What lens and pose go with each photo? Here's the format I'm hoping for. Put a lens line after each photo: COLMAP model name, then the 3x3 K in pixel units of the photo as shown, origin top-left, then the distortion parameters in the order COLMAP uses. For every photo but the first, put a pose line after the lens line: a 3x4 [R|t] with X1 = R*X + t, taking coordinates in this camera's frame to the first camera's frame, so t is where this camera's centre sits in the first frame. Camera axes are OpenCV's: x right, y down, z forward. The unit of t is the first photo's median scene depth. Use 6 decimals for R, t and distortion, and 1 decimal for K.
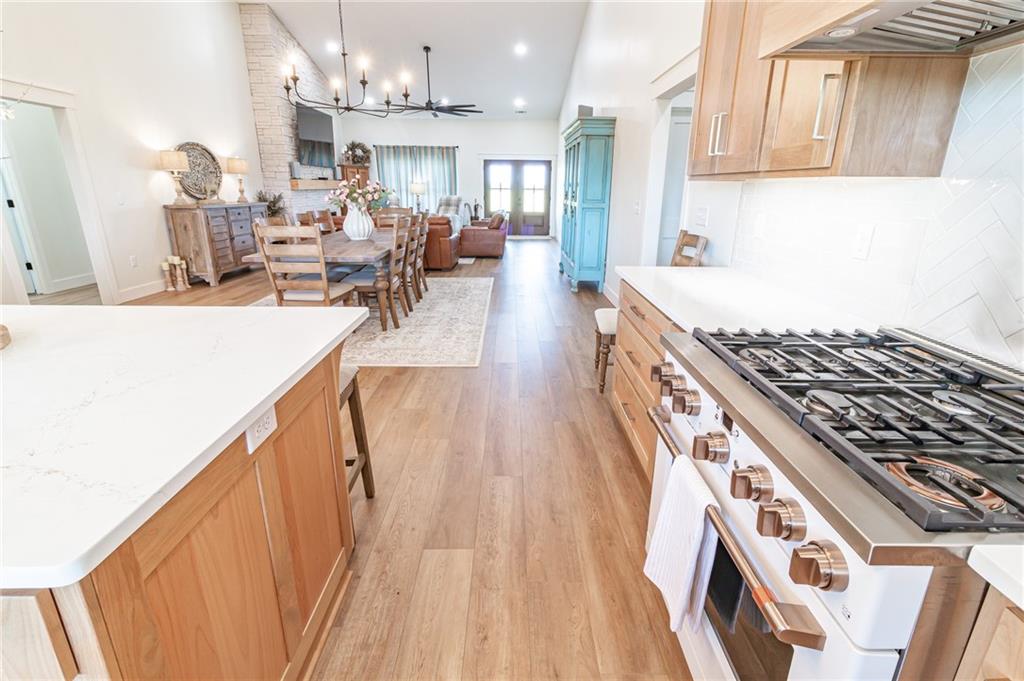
lens RADIAL K [[472.1, 0, 515.3], [0, 472.1, 327.9], [0, 0, 1]] dist [0.002927, 0.000319]
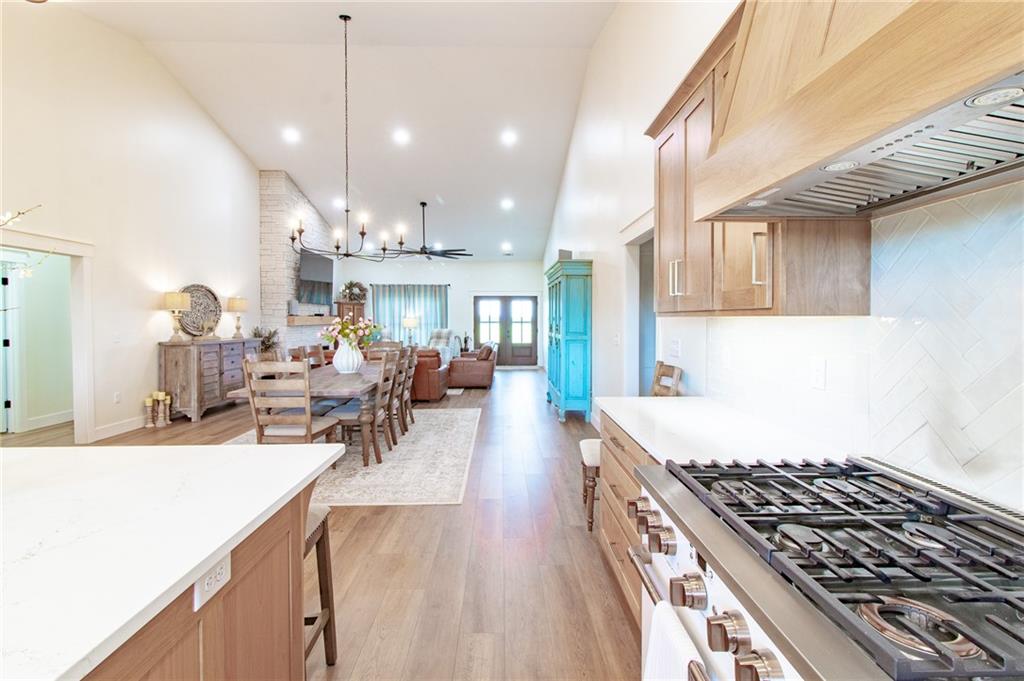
lens RADIAL K [[470.8, 0, 516.9], [0, 470.8, 326.8], [0, 0, 1]] dist [0.002543, 0.000048]
pose [[0.999653, -0.010437, 0.024174, 0.009954], [0.016602, 0.962441, -0.270983, -0.001823], [-0.020438, 0.271291, 0.962280, -0.010628]]
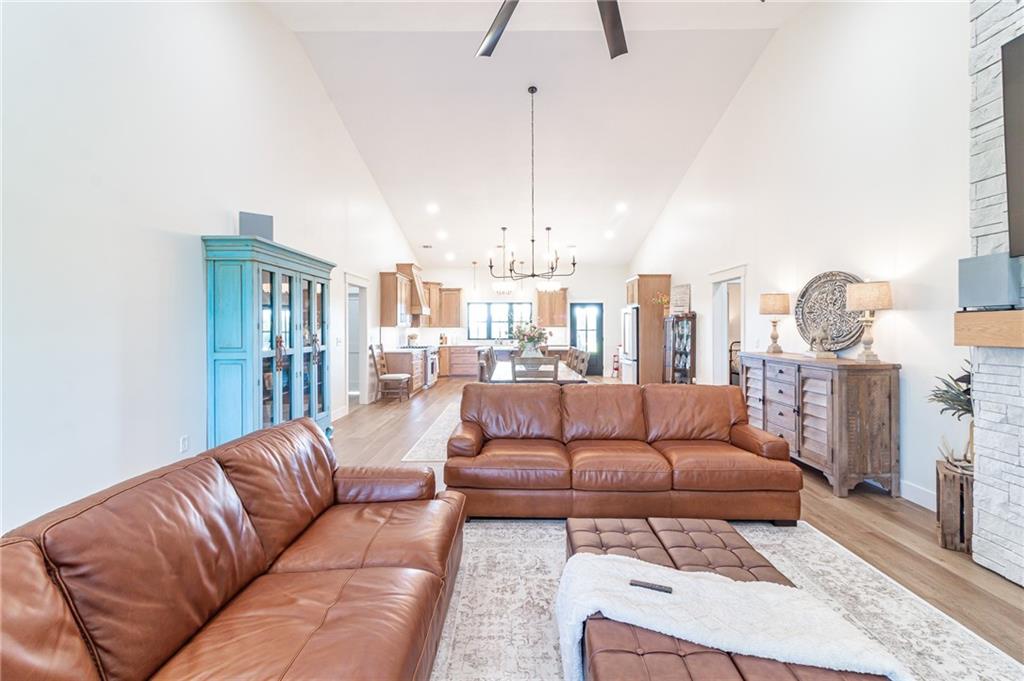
lens RADIAL K [[478.1, 0, 502.9], [0, 478.1, 328.3], [0, 0, 1]] dist [-0.009733, -0.000059]
pose [[-0.999659, -0.007852, 0.024889, -0.279863], [-0.000371, 0.957851, 0.287266, -0.644925], [-0.026096, 0.287159, -0.957527, 2.143616]]
